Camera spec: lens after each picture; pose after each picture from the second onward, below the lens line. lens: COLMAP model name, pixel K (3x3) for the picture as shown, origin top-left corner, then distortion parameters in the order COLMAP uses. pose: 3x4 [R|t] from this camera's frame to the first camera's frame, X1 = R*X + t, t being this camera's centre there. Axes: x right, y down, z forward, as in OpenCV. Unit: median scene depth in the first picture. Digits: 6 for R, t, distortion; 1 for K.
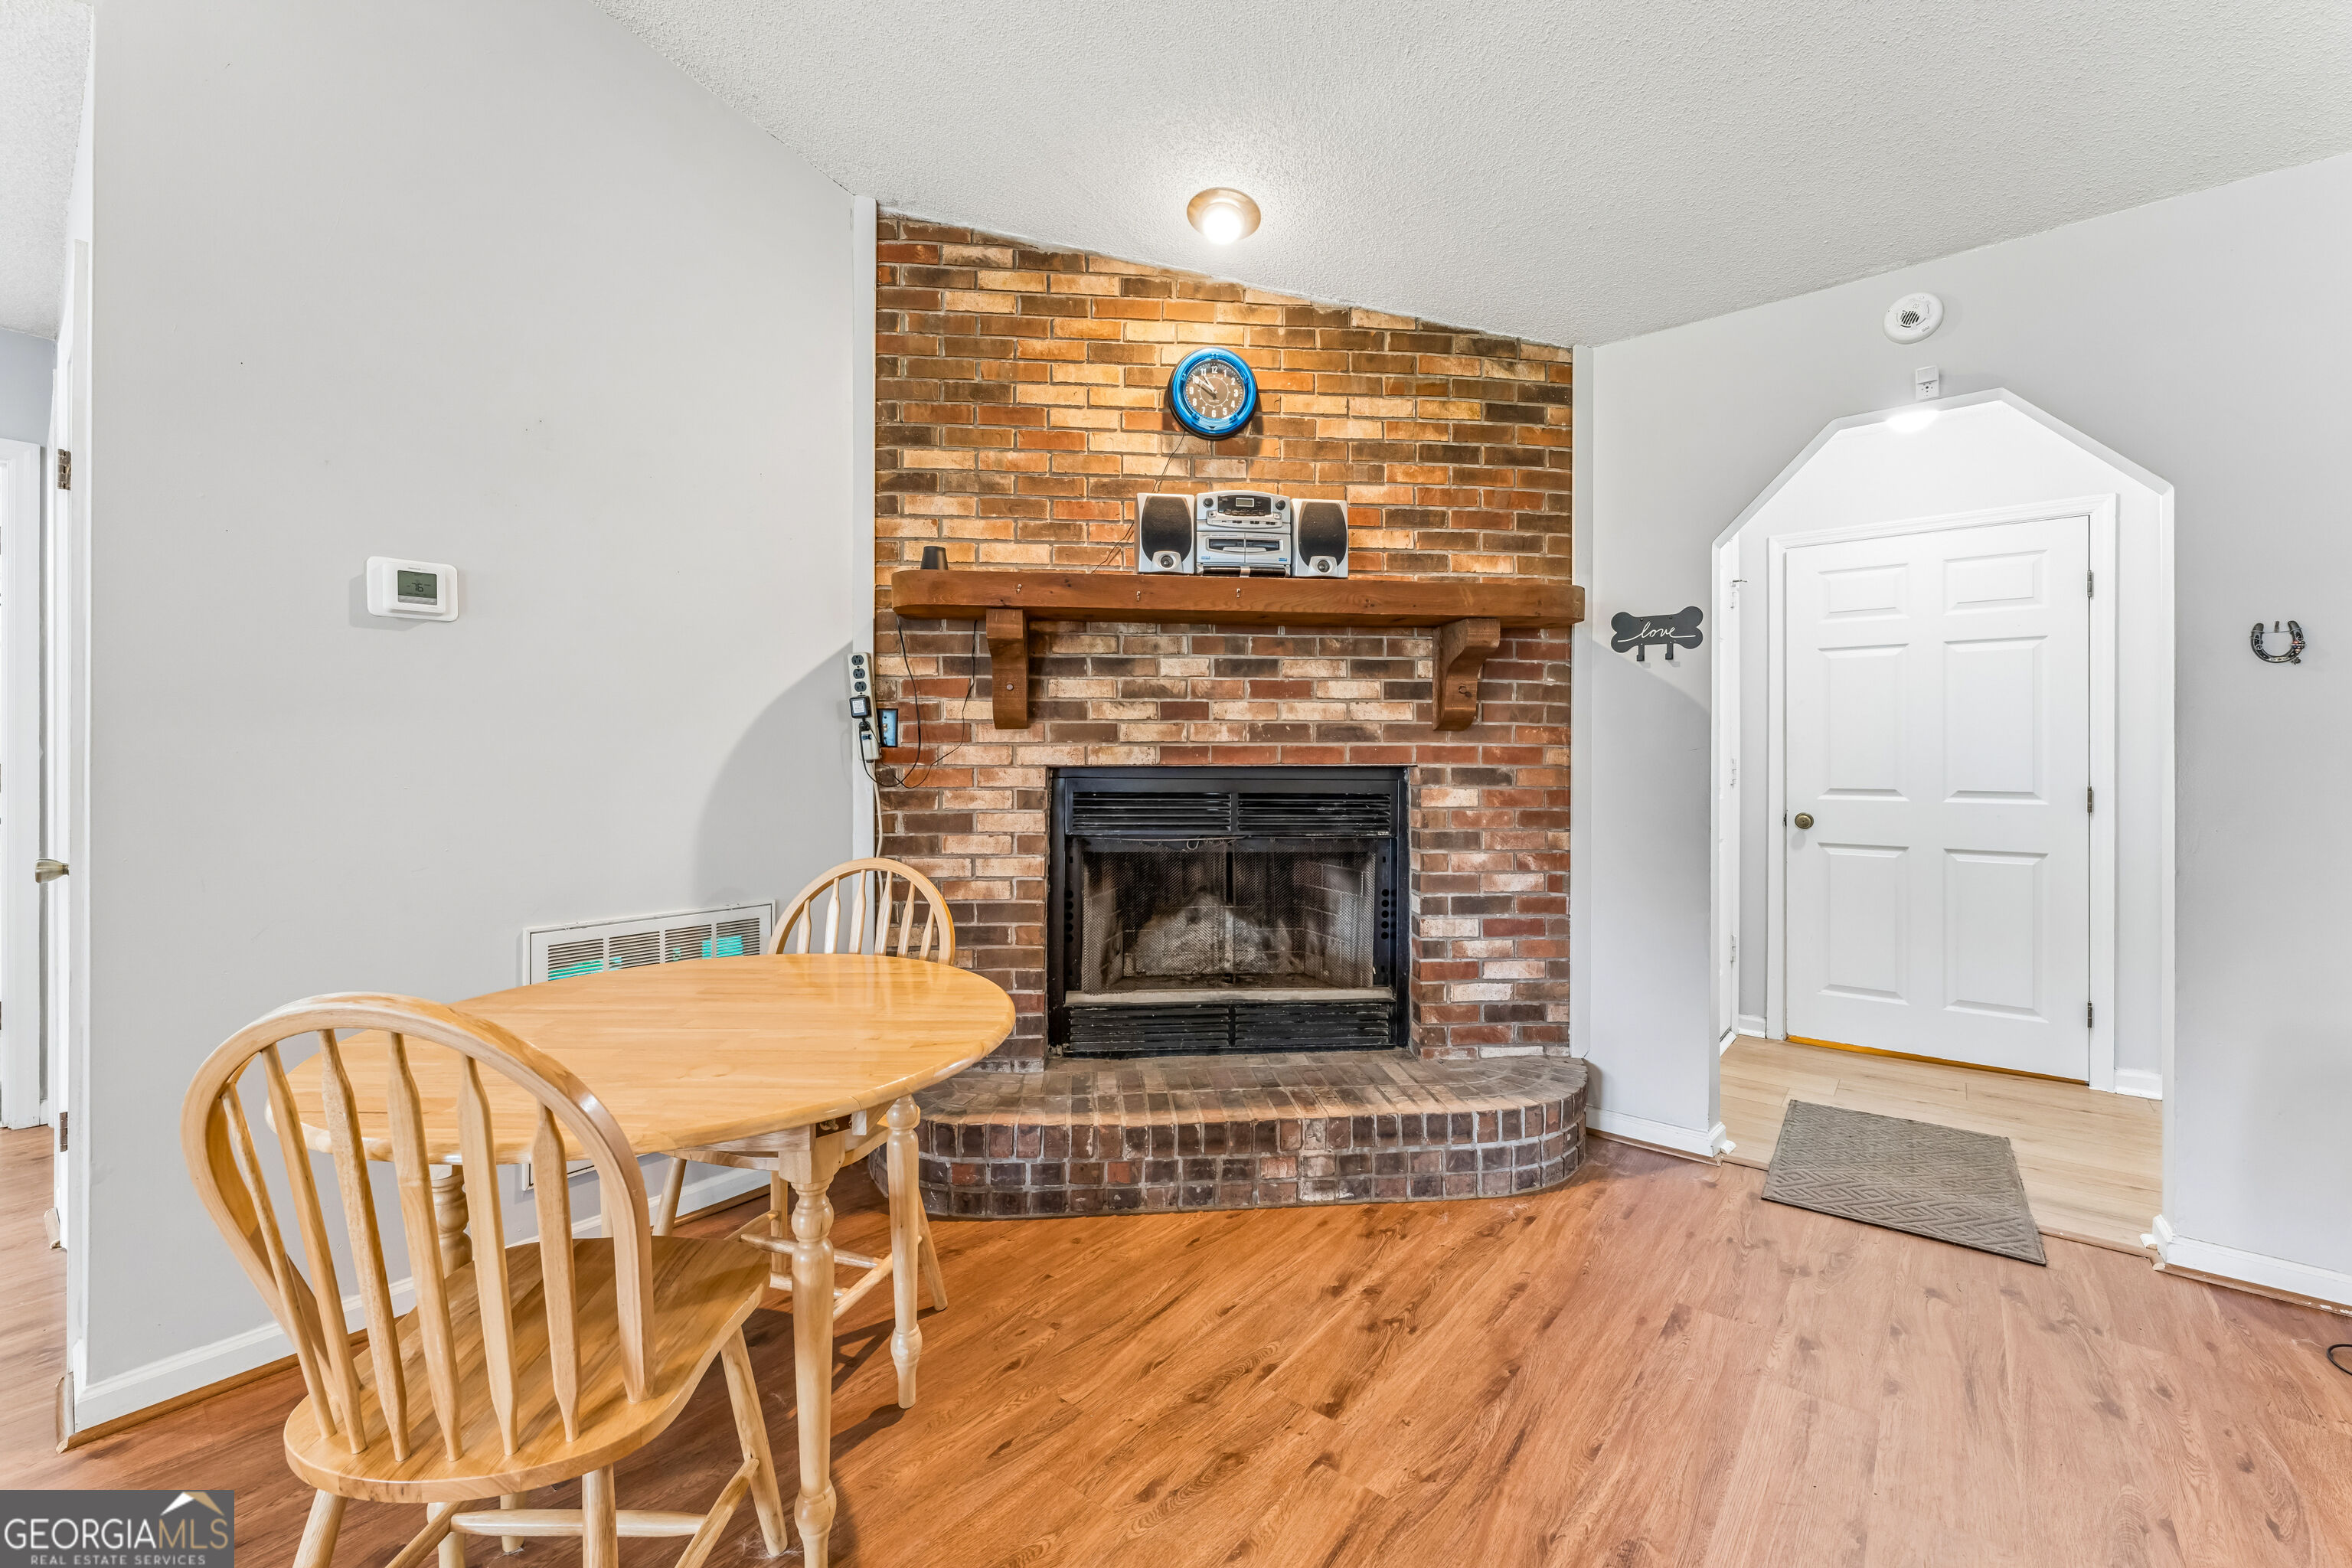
lens RADIAL K [[967.7, 0, 1175.0], [0, 967.7, 755.1], [0, 0, 1]] dist [0.000414, -0.000032]
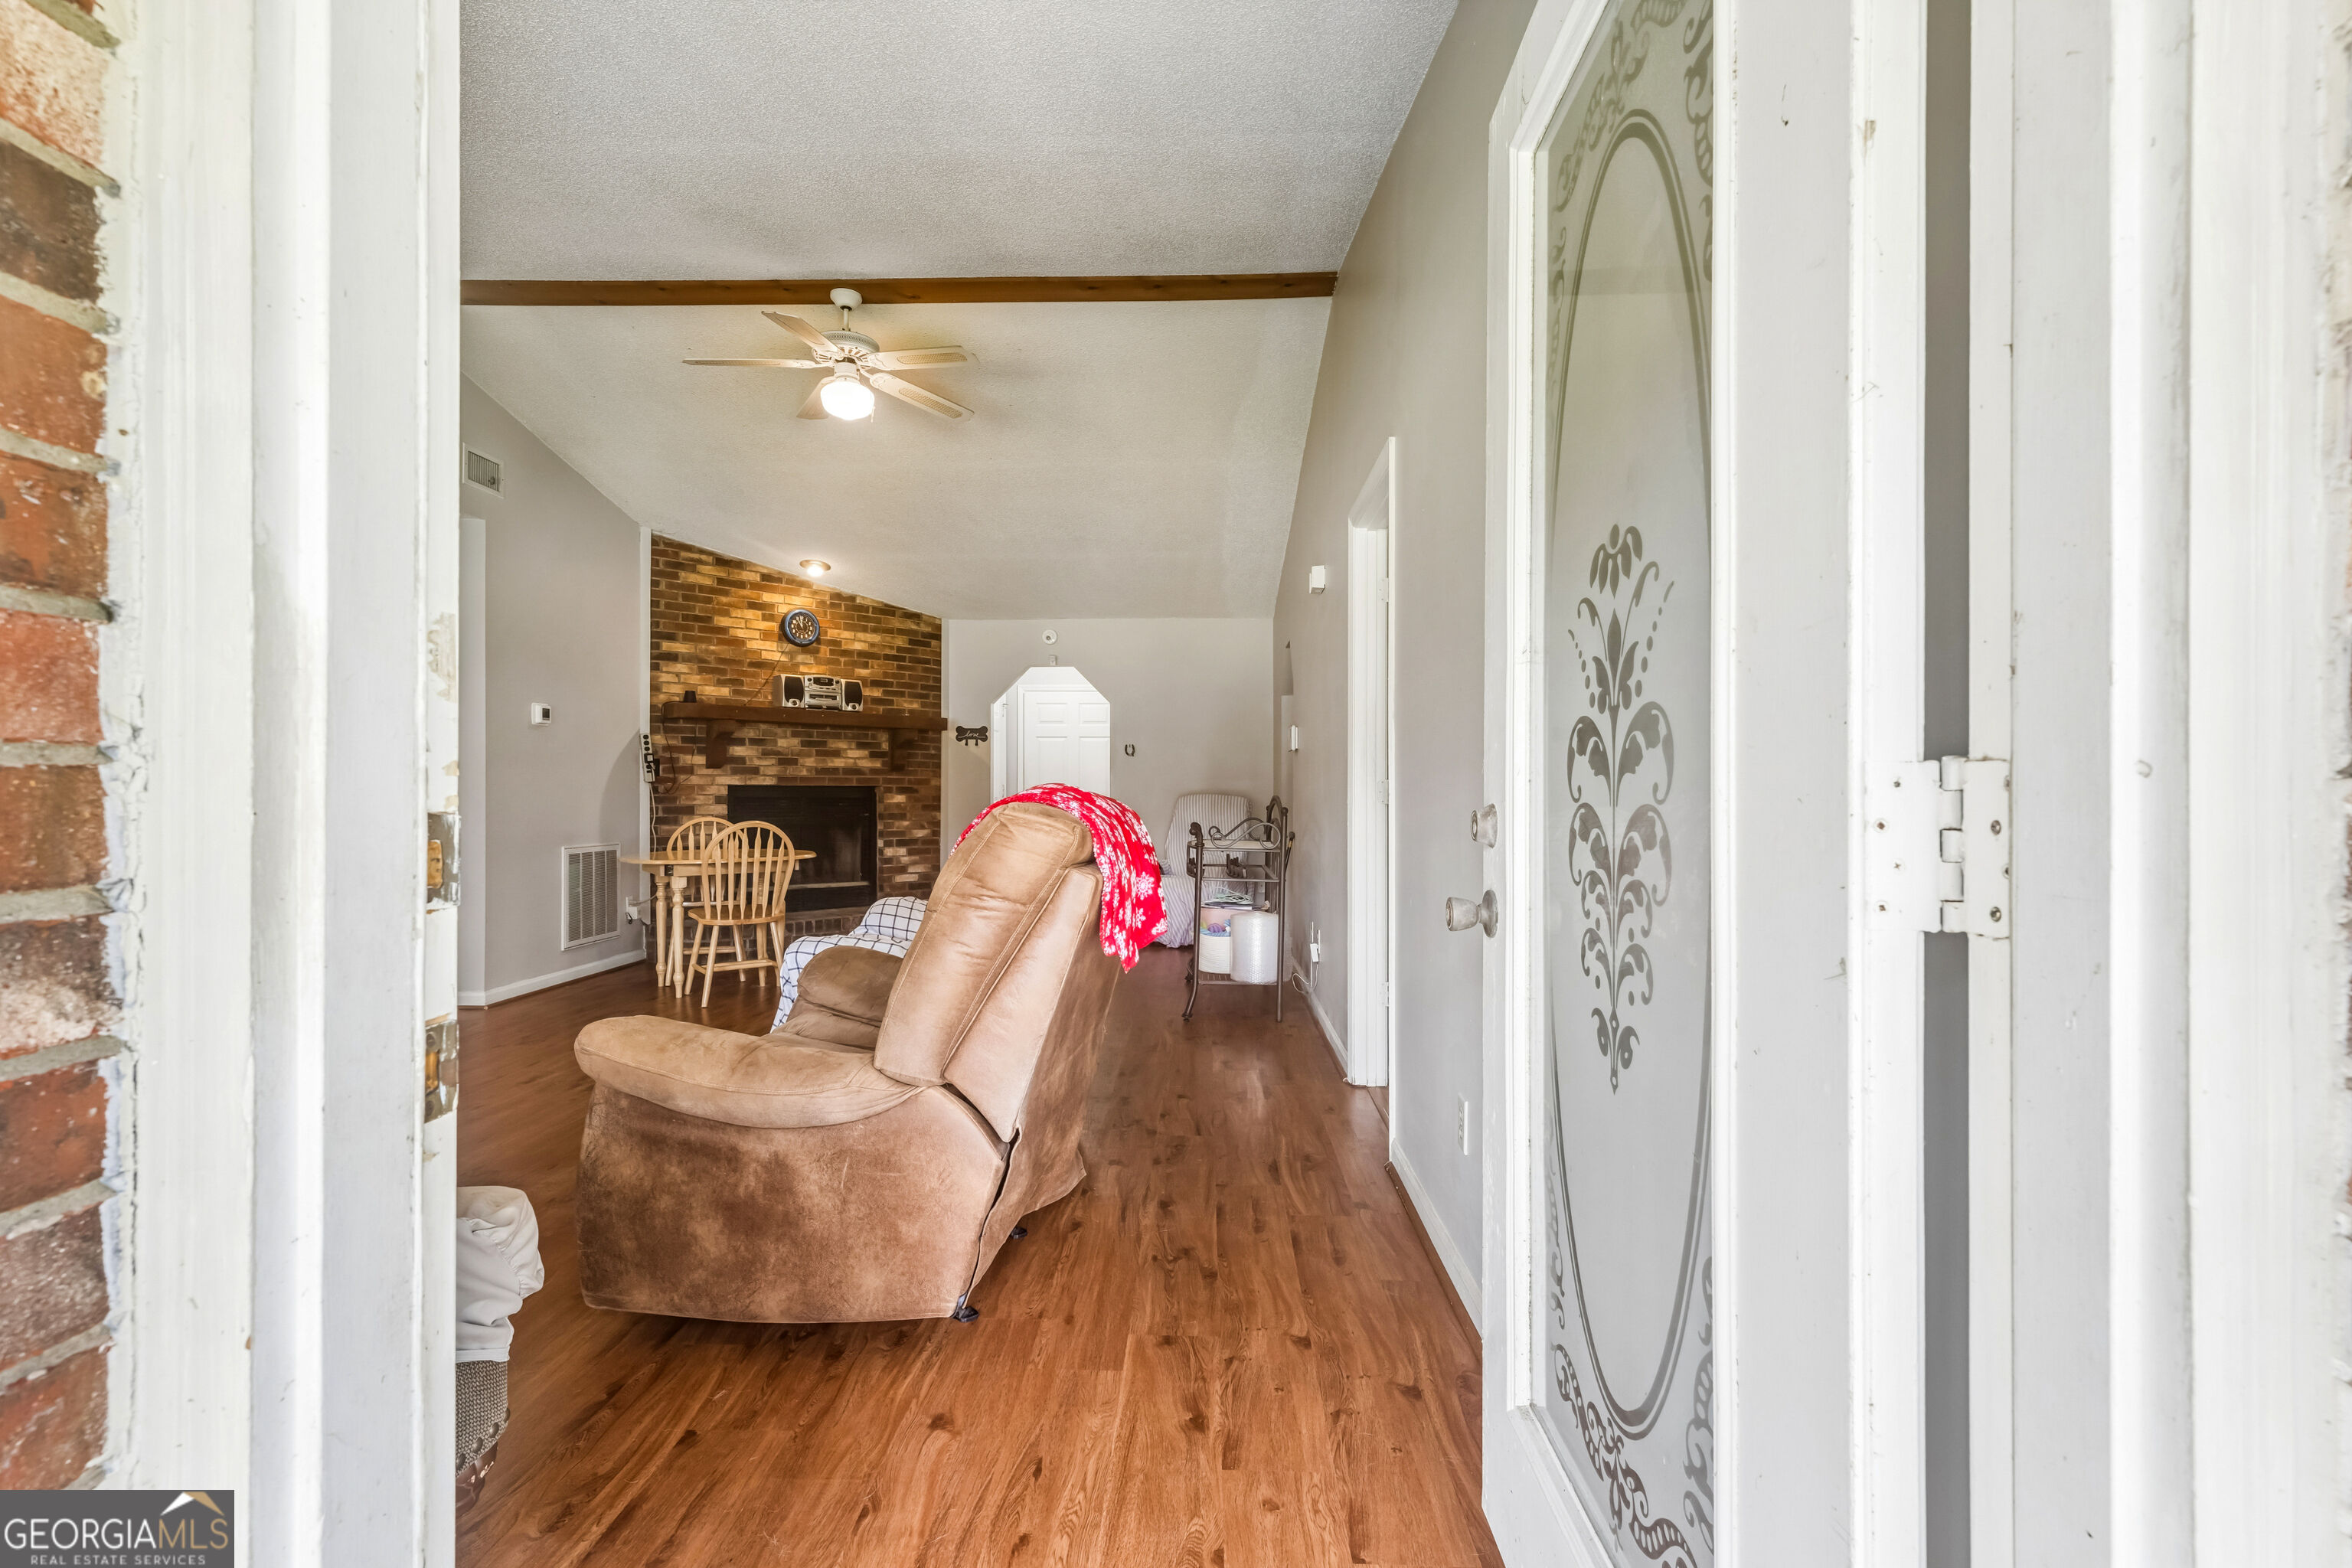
lens RADIAL K [[1052.3, 0, 1177.8], [0, 1052.3, 790.5], [0, 0, 1]] dist [0.000864, 0.000065]
pose [[0.790245, 0.000229, 0.612791, -0.804487], [-0.000649, 1.000000, 0.000464, 0.022034], [-0.612791, -0.000764, 0.790245, -1.586325]]
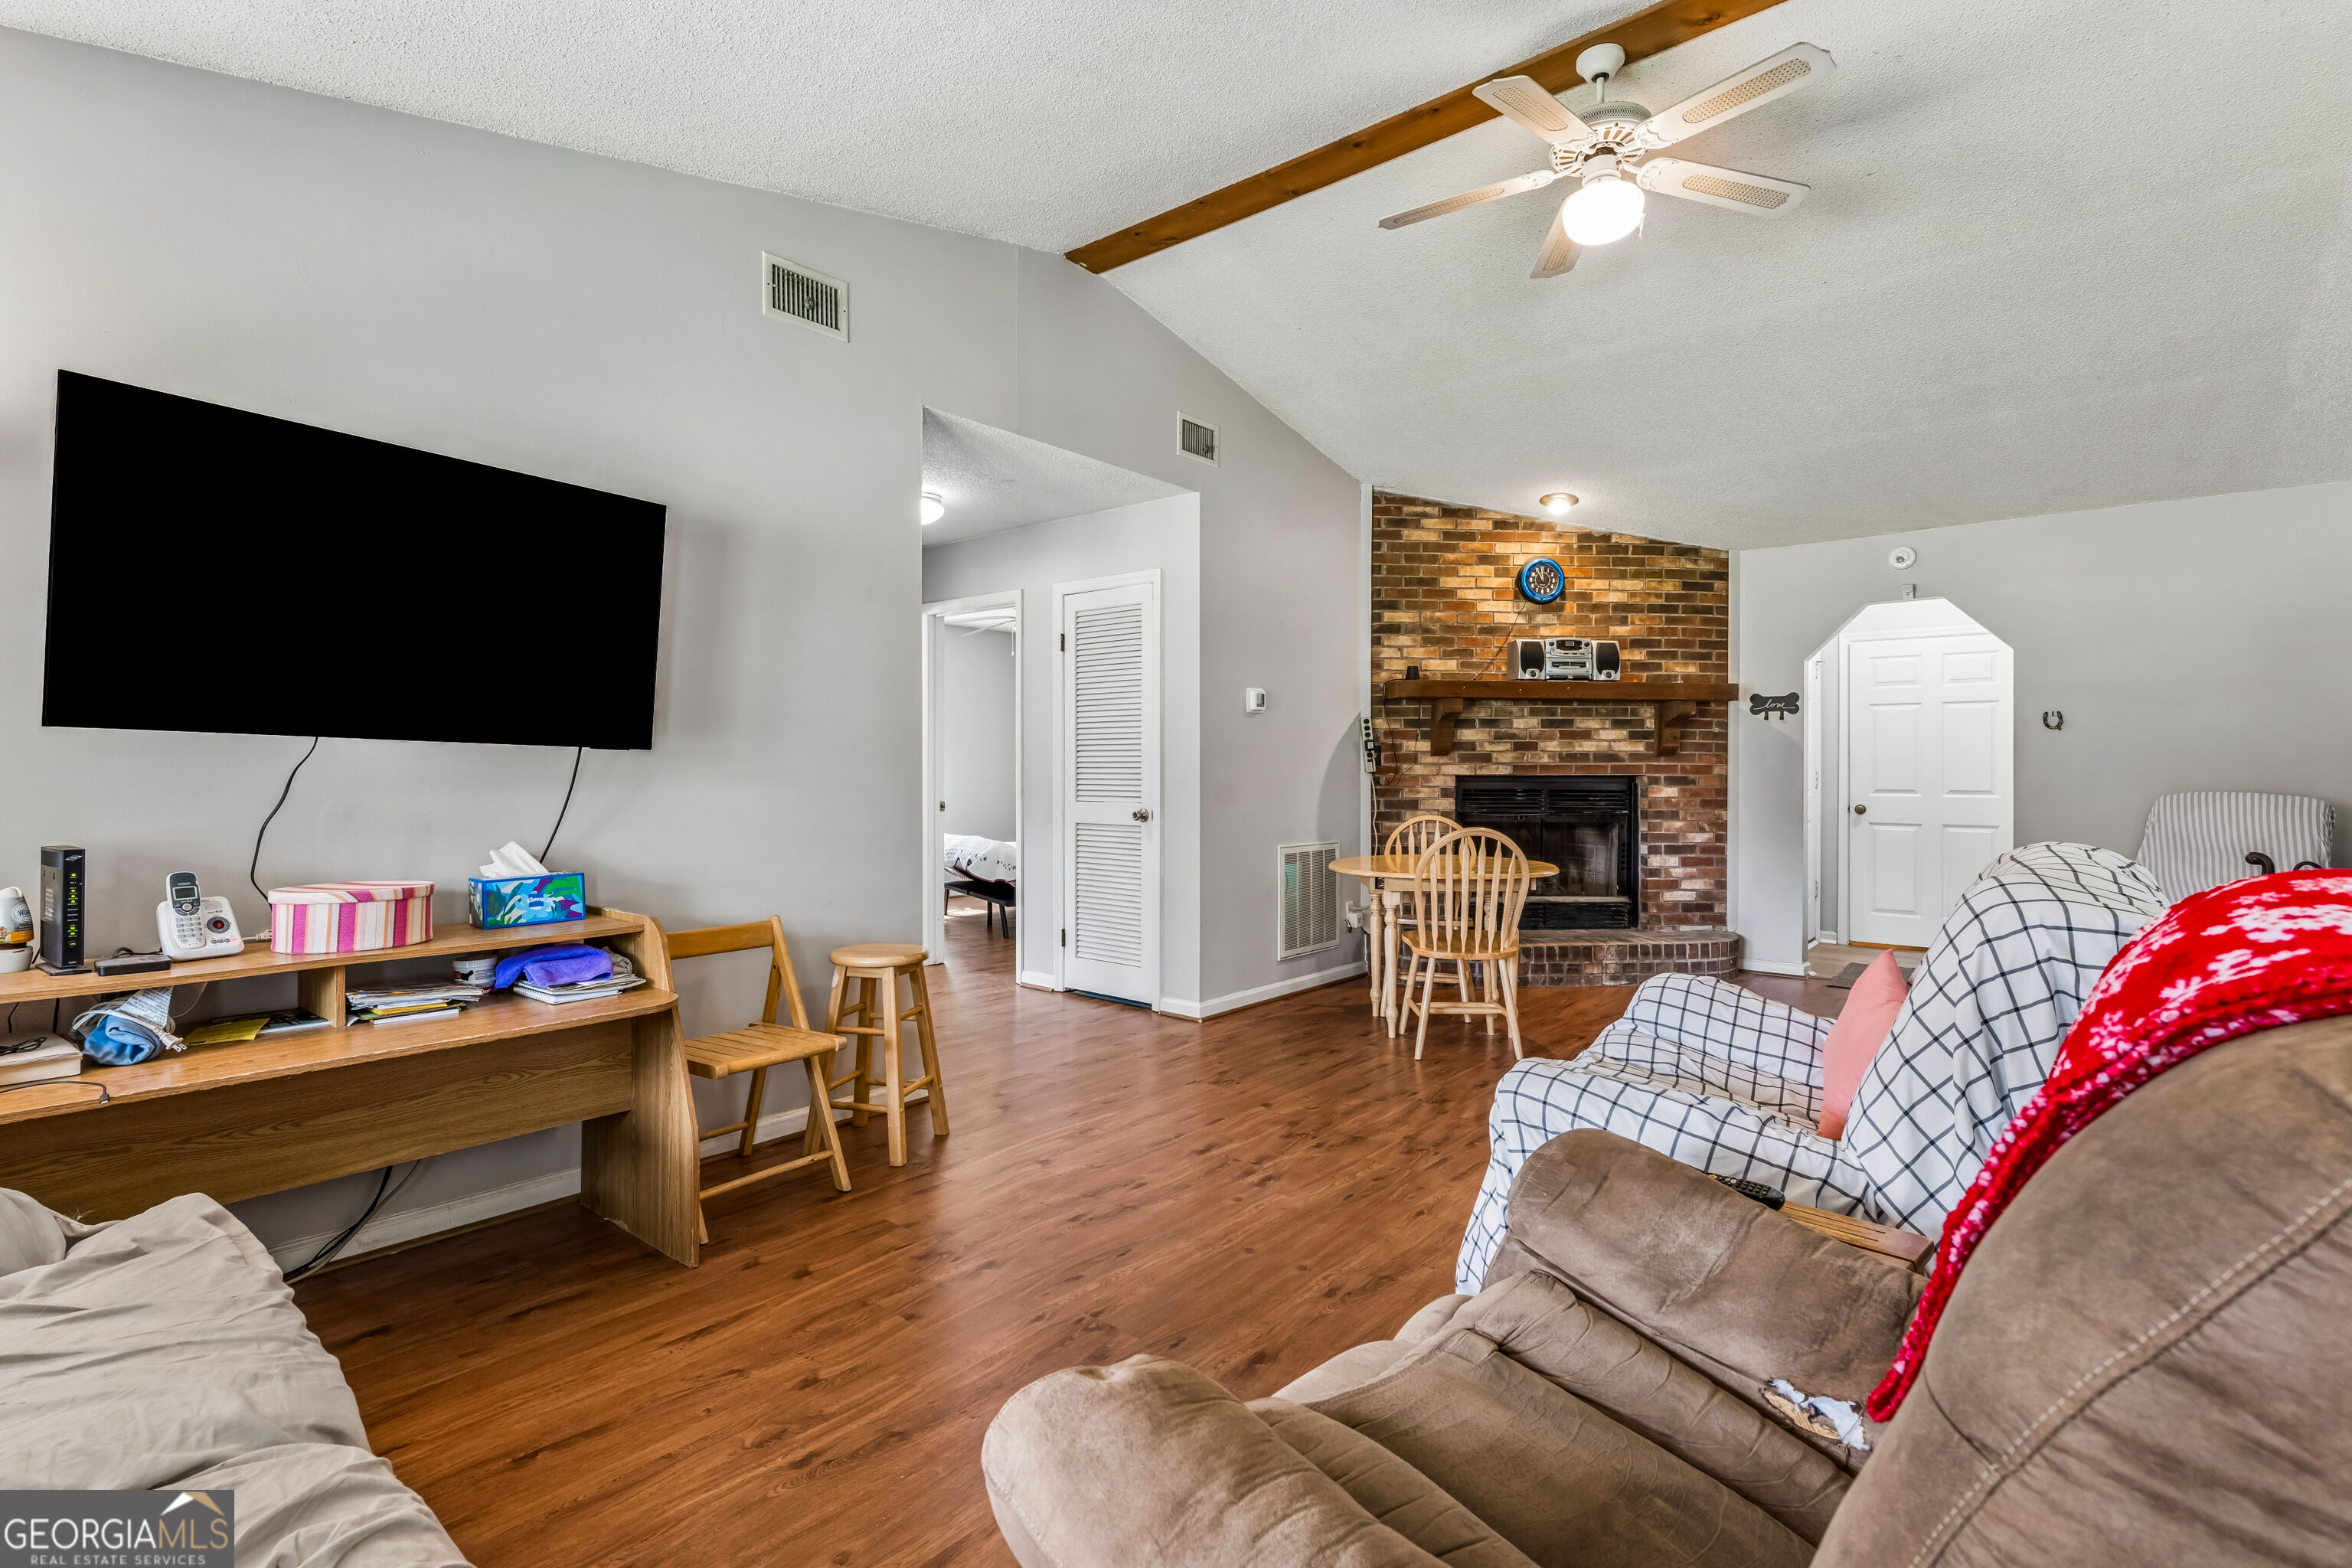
lens RADIAL K [[1096.7, 0, 1175.0], [0, 1096.7, 770.1], [0, 0, 1]] dist [0.000720, -0.000072]
pose [[0.999918, -0.000389, -0.012765, -0.655510], [0.000414, 0.999998, 0.001980, -0.003377], [0.012764, -0.001985, 0.999917, -1.174808]]
